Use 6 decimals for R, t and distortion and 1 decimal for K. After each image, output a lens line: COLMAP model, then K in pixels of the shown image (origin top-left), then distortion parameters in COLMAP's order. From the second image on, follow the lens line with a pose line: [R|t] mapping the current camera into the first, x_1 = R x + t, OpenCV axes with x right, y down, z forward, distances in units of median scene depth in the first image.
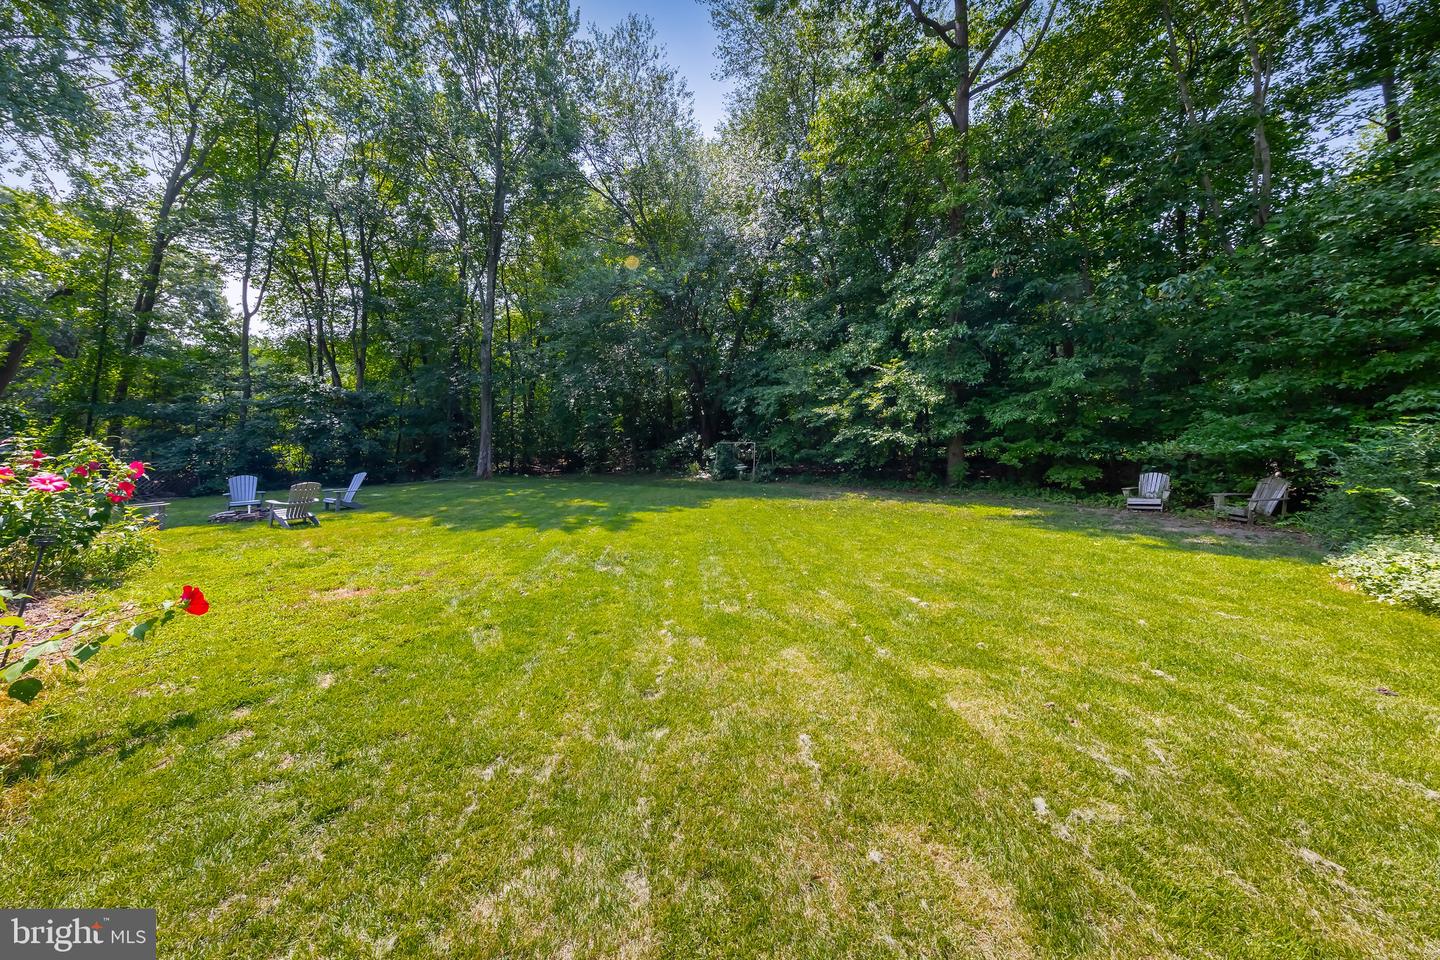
lens RADIAL K [[725.4, 0, 718.0], [0, 725.4, 479.3], [0, 0, 1]] dist [0.000392, 0.000001]
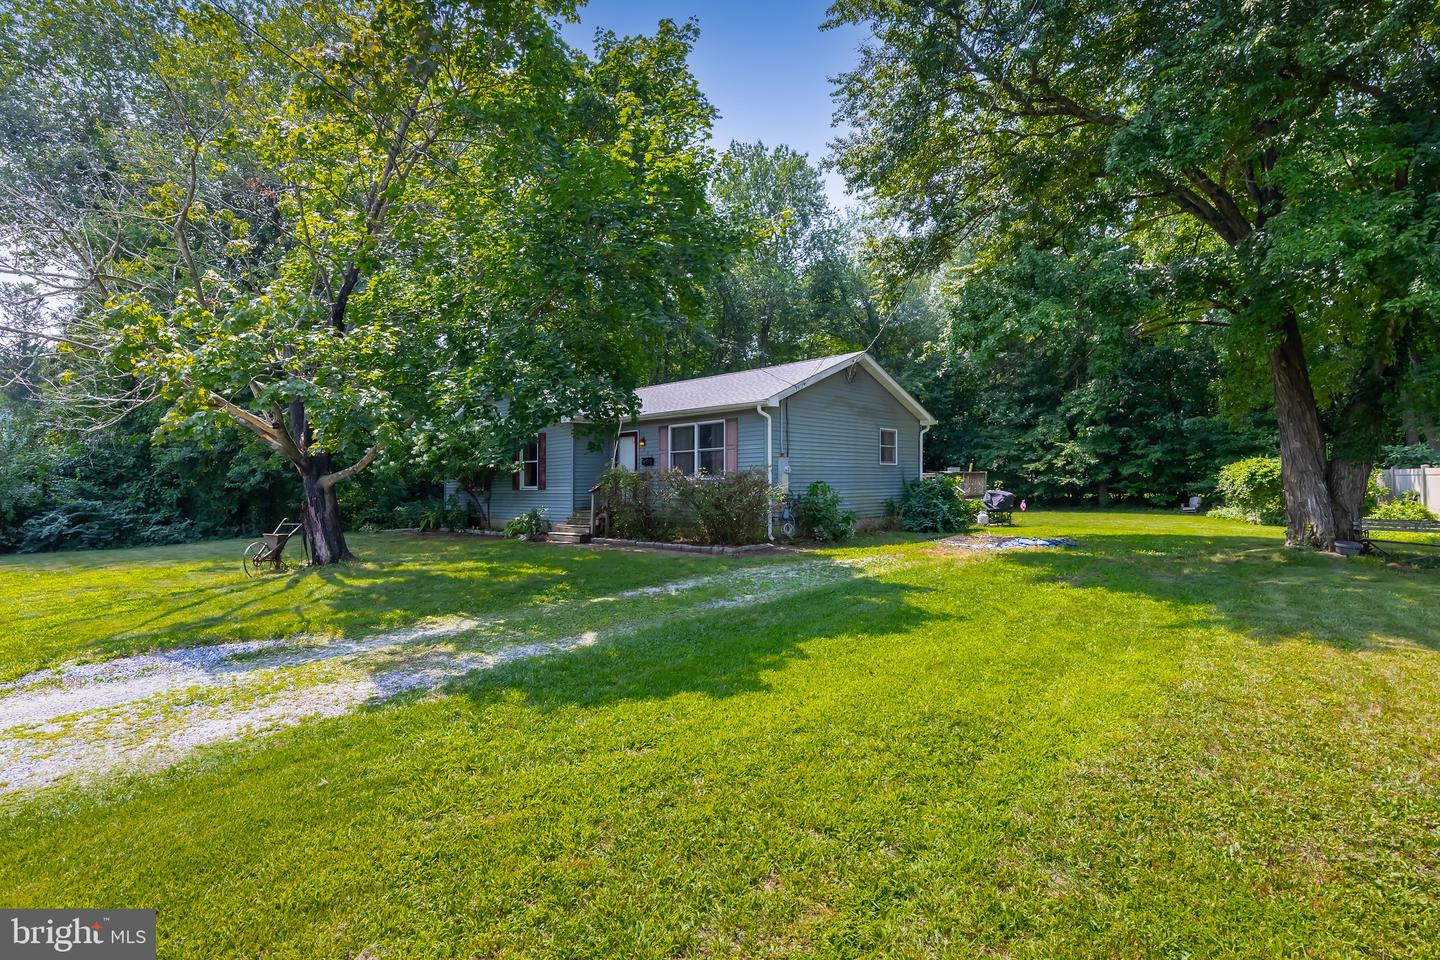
lens RADIAL K [[939.6, 0, 721.5], [0, 939.6, 478.6], [0, 0, 1]] dist [-0.001908, -0.000188]
pose [[0.997732, 0.010856, -0.066434, -0.538639], [-0.015469, 0.997475, -0.069319, 0.128430], [0.065514, 0.070190, 0.995380, -1.605668]]
